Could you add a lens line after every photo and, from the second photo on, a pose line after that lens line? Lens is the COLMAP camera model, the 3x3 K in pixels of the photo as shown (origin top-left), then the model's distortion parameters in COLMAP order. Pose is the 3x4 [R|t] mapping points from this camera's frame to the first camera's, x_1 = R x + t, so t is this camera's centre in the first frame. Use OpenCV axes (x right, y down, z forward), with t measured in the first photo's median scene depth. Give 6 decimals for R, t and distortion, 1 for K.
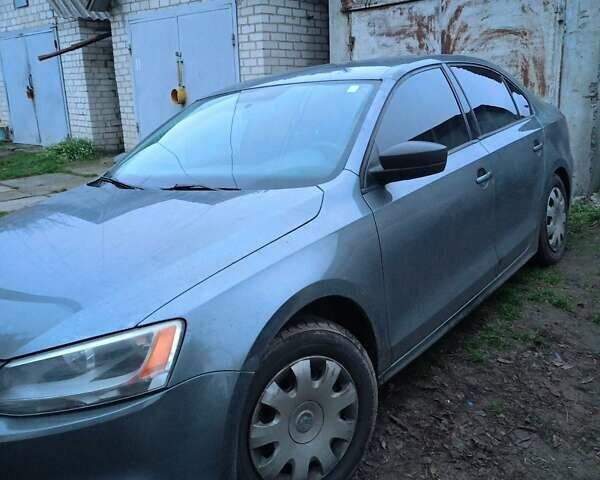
lens RADIAL K [[590.0, 0, 300.0], [0, 590.0, 240.0], [0, 0, 1]] dist [0.021780, -0.012874]
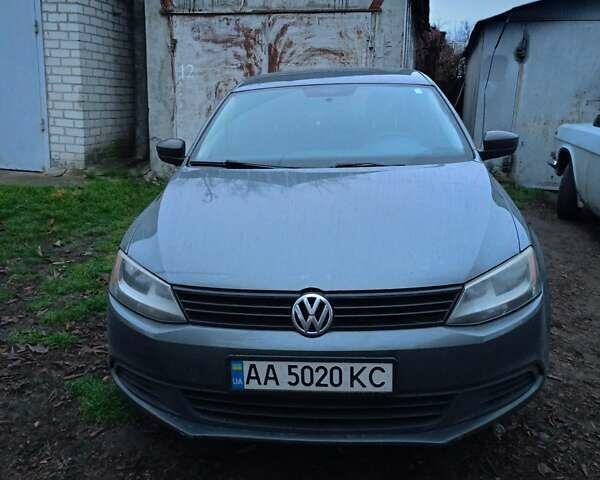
lens RADIAL K [[590.0, 0, 300.0], [0, 590.0, 240.0], [0, 0, 1]] dist [0.021780, -0.012874]
pose [[0.840303, -0.070234, 0.537548, -0.338923], [0.076660, 0.997003, 0.010429, 0.014442], [-0.536669, 0.032445, 0.843169, 0.021796]]
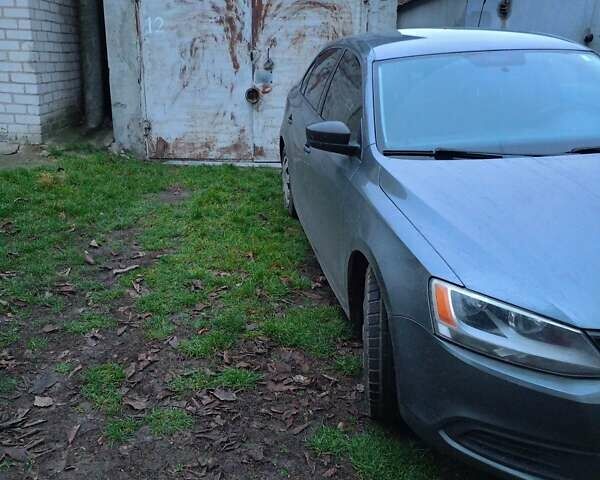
lens RADIAL K [[590.0, 0, 300.0], [0, 590.0, 240.0], [0, 0, 1]] dist [0.021780, -0.012874]
pose [[0.692127, -0.169102, 0.701687, -0.475022], [0.127356, 0.985526, 0.111884, -0.041236], [-0.710451, 0.011926, 0.703645, 0.227416]]
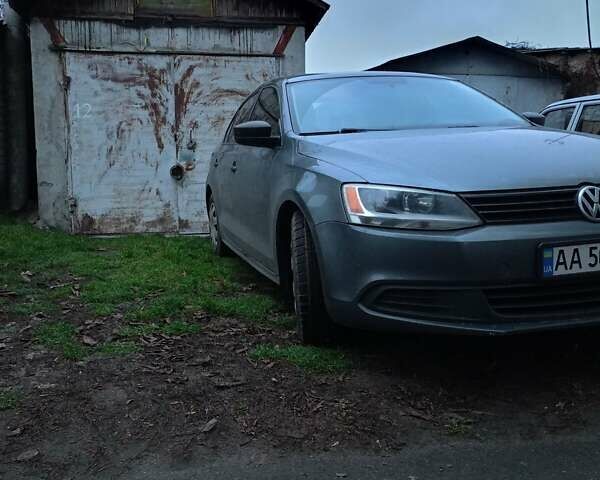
lens RADIAL K [[600.3, 0, 300.0], [0, 600.3, 240.0], [0, 0, 1]] dist [0.017715, 0.001094]
pose [[0.586545, -0.036224, 0.809106, -0.542251], [0.175883, 0.980856, -0.083589, 0.072450], [-0.790589, 0.191337, 0.581687, 0.199768]]
